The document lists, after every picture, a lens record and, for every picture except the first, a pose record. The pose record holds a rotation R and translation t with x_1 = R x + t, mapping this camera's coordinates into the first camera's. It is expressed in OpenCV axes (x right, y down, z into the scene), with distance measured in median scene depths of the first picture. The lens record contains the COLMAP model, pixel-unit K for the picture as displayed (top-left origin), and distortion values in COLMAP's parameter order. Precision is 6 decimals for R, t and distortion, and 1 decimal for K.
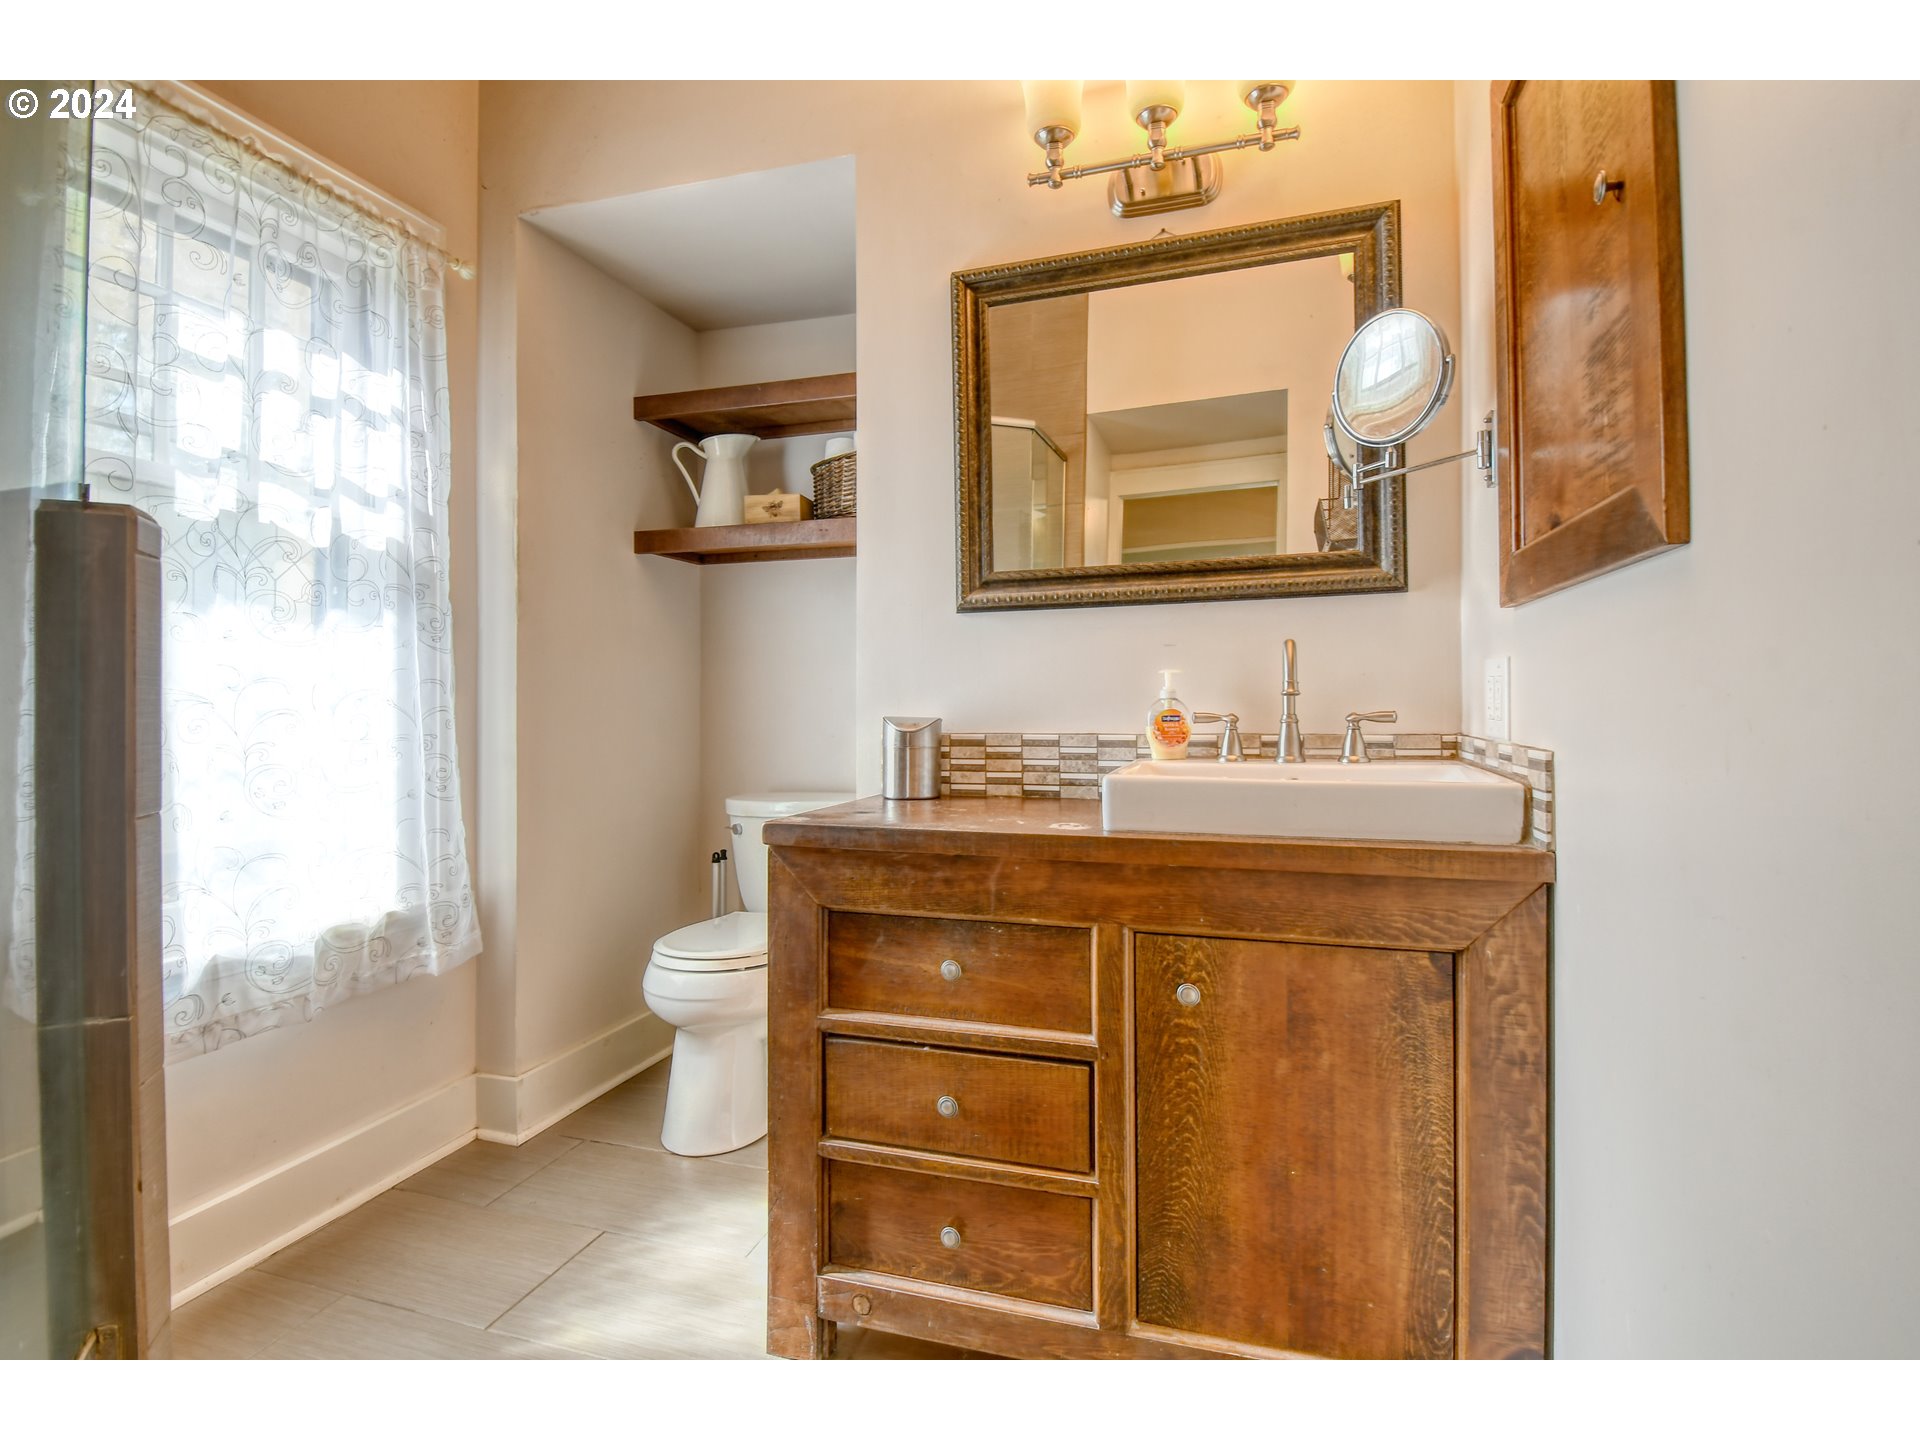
lens RADIAL K [[917.3, 0, 974.8], [0, 917.3, 691.1], [0, 0, 1]] dist [0.010660, -0.000531]
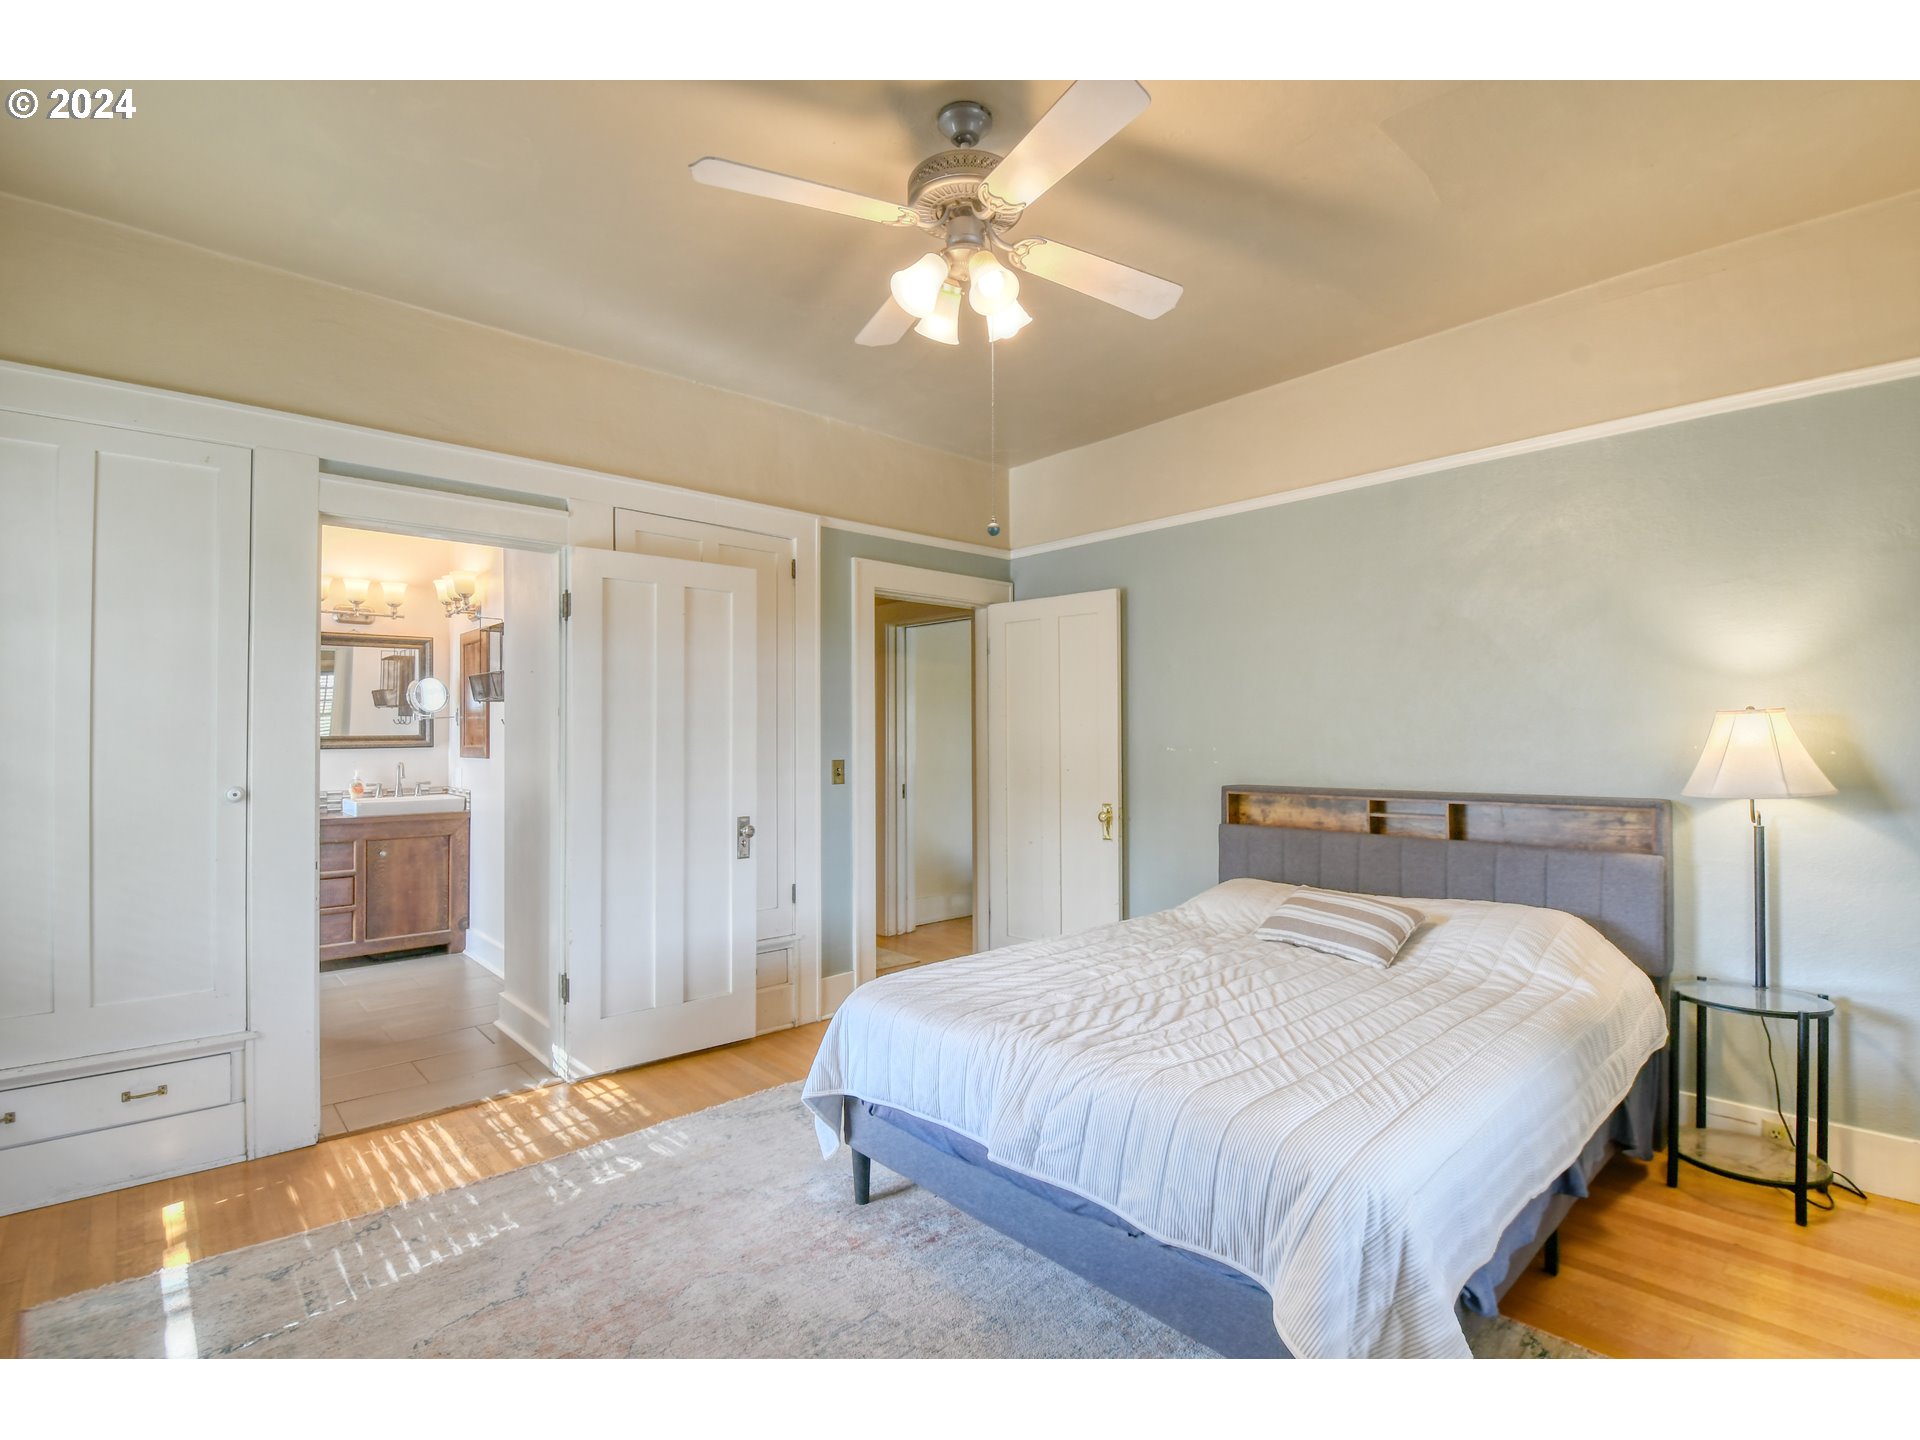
lens RADIAL K [[917.3, 0, 962.2], [0, 917.3, 728.1], [0, 0, 1]] dist [0.010660, -0.000531]
pose [[0.511727, 0.012893, 0.859052, -1.903343], [-0.006423, 0.999917, -0.011181, -0.190189], [-0.859124, 0.000204, 0.511767, -3.183135]]
